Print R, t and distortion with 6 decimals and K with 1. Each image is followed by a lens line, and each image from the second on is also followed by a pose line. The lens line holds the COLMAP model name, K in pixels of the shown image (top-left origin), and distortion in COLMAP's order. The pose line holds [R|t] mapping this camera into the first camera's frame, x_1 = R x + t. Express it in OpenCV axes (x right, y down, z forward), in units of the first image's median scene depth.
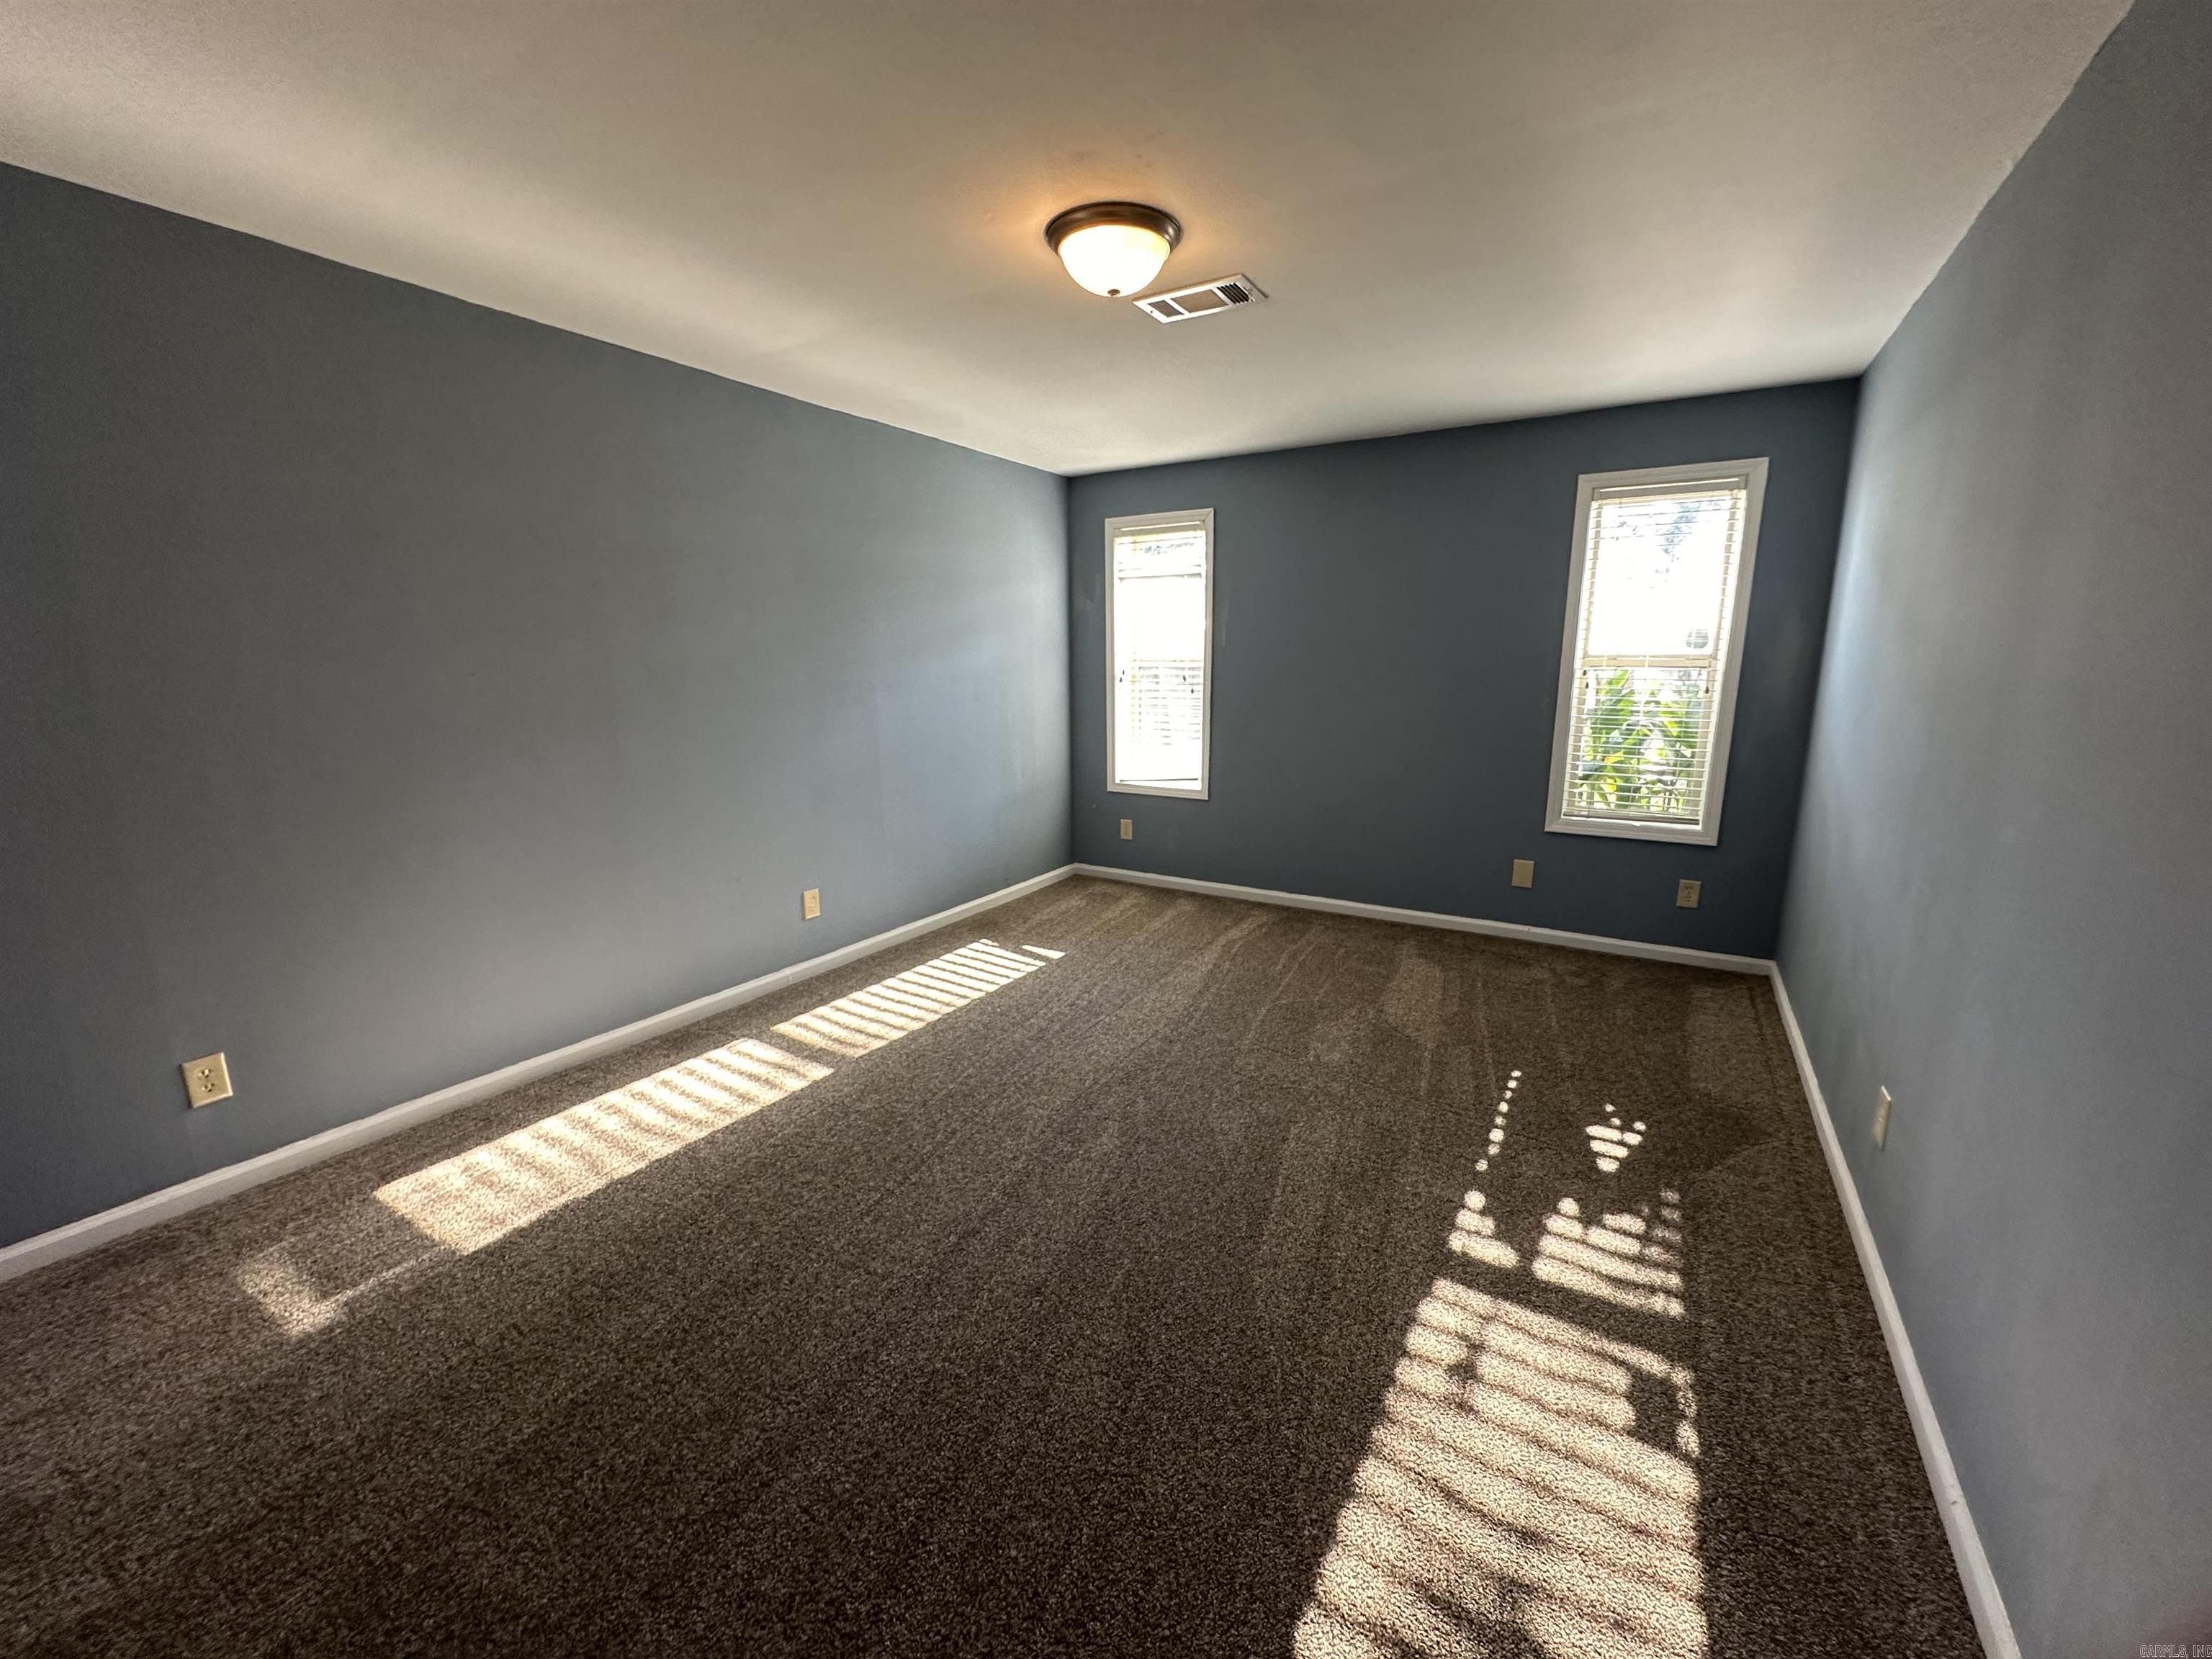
lens RADIAL K [[881.3, 0, 1108.7], [0, 881.3, 831.6], [0, 0, 1]] dist [-0.001885, -0.000280]
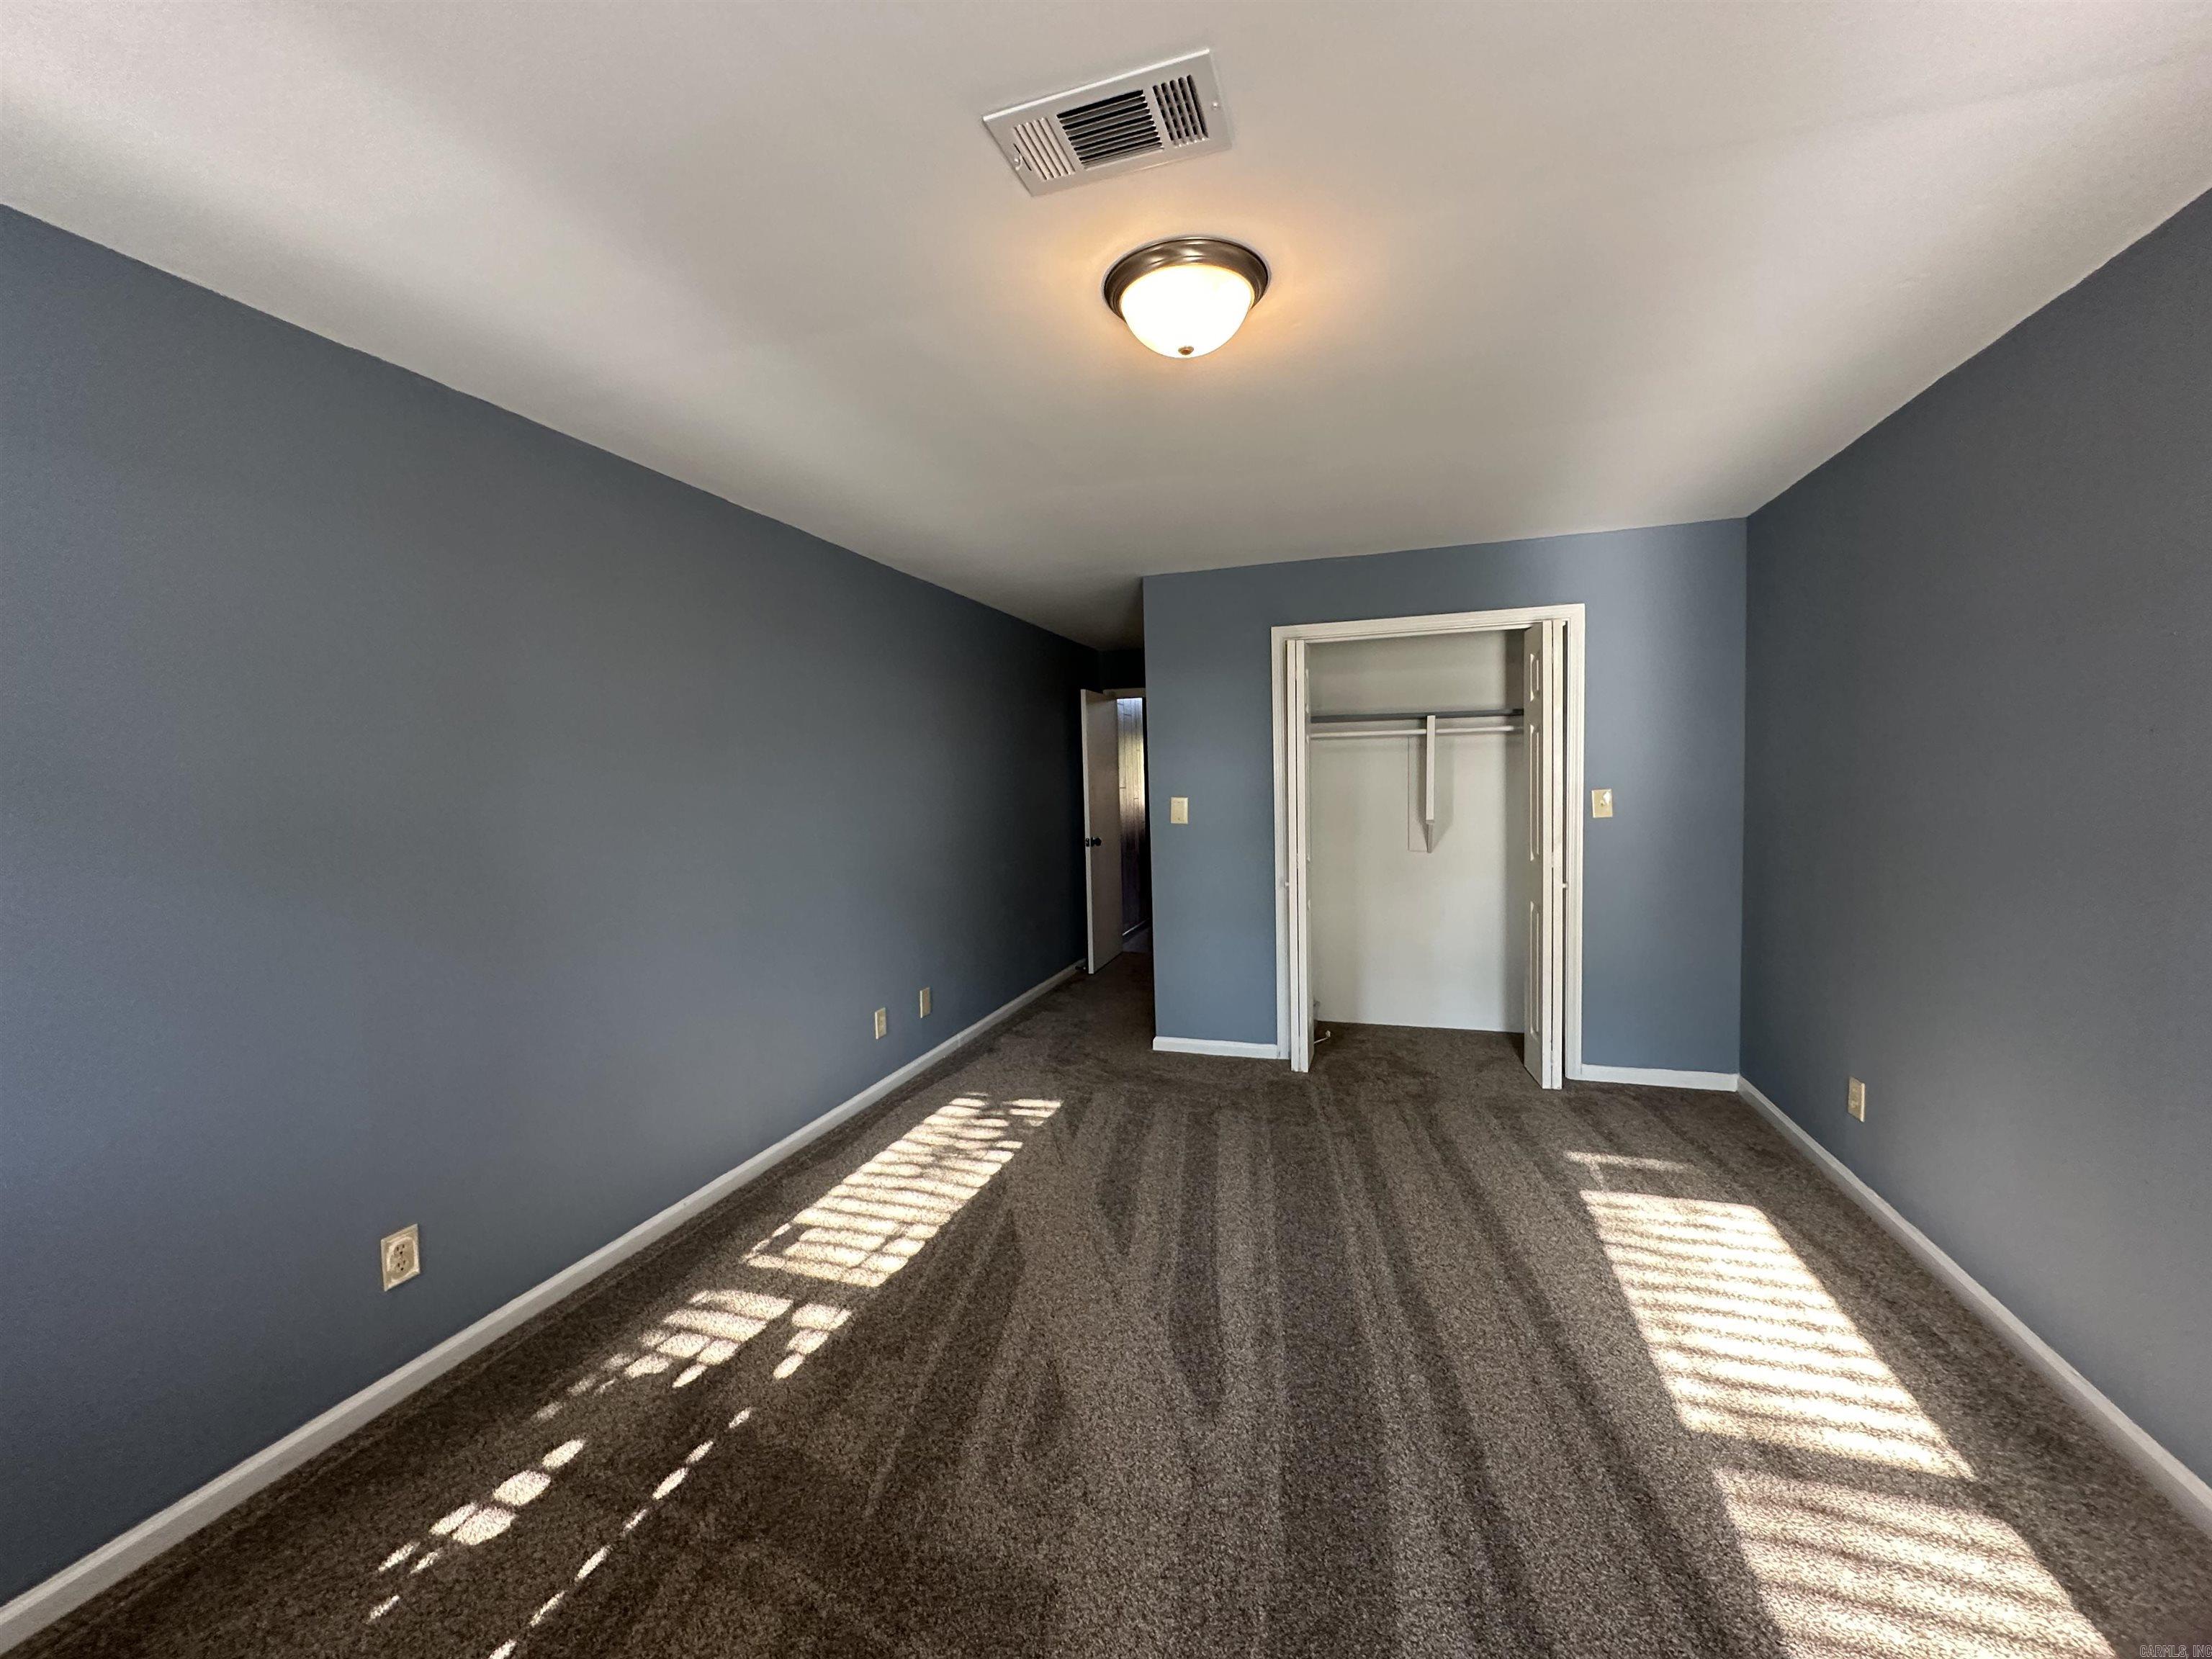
lens RADIAL K [[881.3, 0, 1110.7], [0, 881.3, 828.6], [0, 0, 1]] dist [-0.001885, -0.000280]
pose [[-0.970767, 0.039604, -0.236734, 0.301209], [-0.020704, 0.968802, 0.246971, -0.398665], [0.239129, 0.244652, -0.939661, 1.944514]]
